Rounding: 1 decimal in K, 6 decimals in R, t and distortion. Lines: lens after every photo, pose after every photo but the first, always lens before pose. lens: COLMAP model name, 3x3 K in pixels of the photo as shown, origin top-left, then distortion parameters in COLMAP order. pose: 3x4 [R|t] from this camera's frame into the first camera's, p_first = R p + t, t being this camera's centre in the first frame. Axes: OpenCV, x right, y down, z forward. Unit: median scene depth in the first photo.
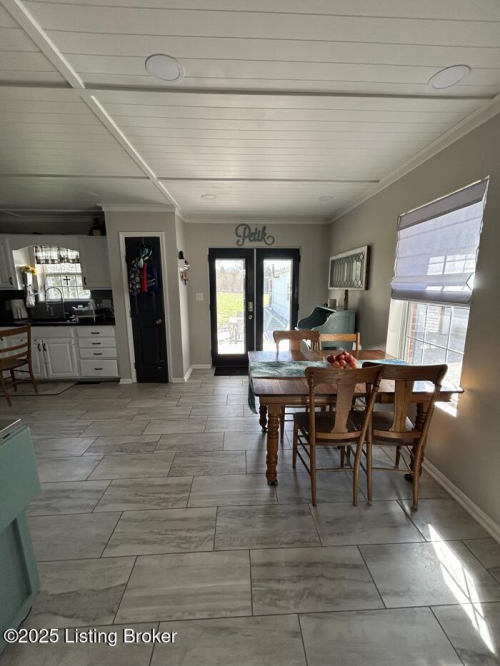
lens RADIAL K [[270.6, 0, 253.3], [0, 270.6, 333.1], [0, 0, 1]] dist [0.000497, 0.000544]
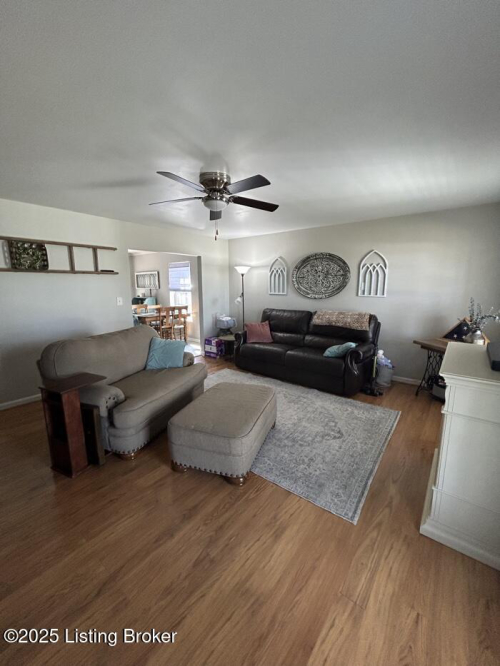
lens RADIAL K [[270.6, 0, 252.4], [0, 270.6, 331.2], [0, 0, 1]] dist [0.000497, 0.000544]
pose [[0.657917, -0.124761, 0.742684, -0.813585], [0.134328, 0.989808, 0.047279, 0.201489], [-0.741014, 0.068658, 0.667971, -1.139172]]
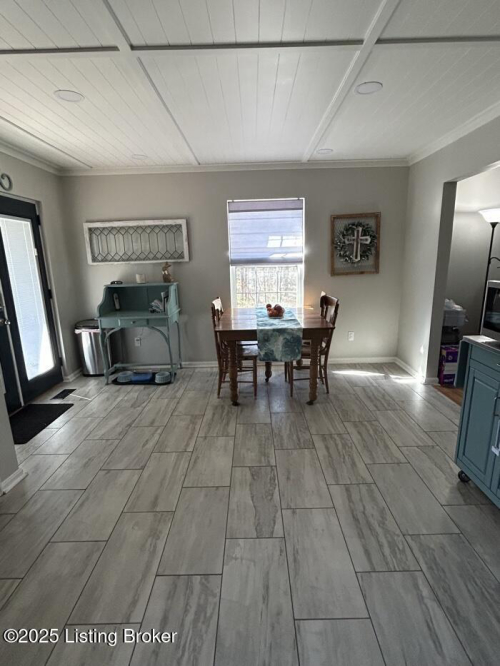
lens RADIAL K [[341.7, 0, 254.6], [0, 341.7, 330.7], [0, 0, 1]] dist [0.002289, 0.002703]
pose [[0.051524, -0.212047, 0.975900, -0.830117], [0.205824, 0.958474, 0.197394, -0.094137], [-0.977232, 0.190694, 0.093029, 0.586717]]
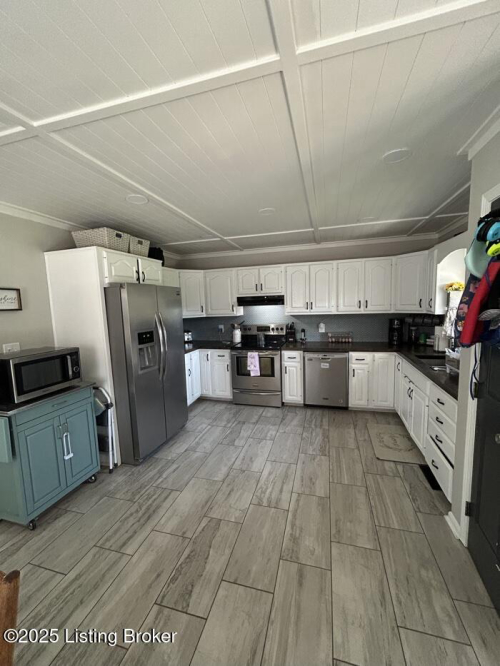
lens RADIAL K [[270.6, 0, 251.4], [0, 270.6, 332.9], [0, 0, 1]] dist [0.000497, 0.000544]
pose [[-0.323650, 0.123809, -0.938042, 0.036568], [-0.139359, 0.974352, 0.176685, -0.190728], [0.935858, 0.187909, -0.298095, 0.835792]]
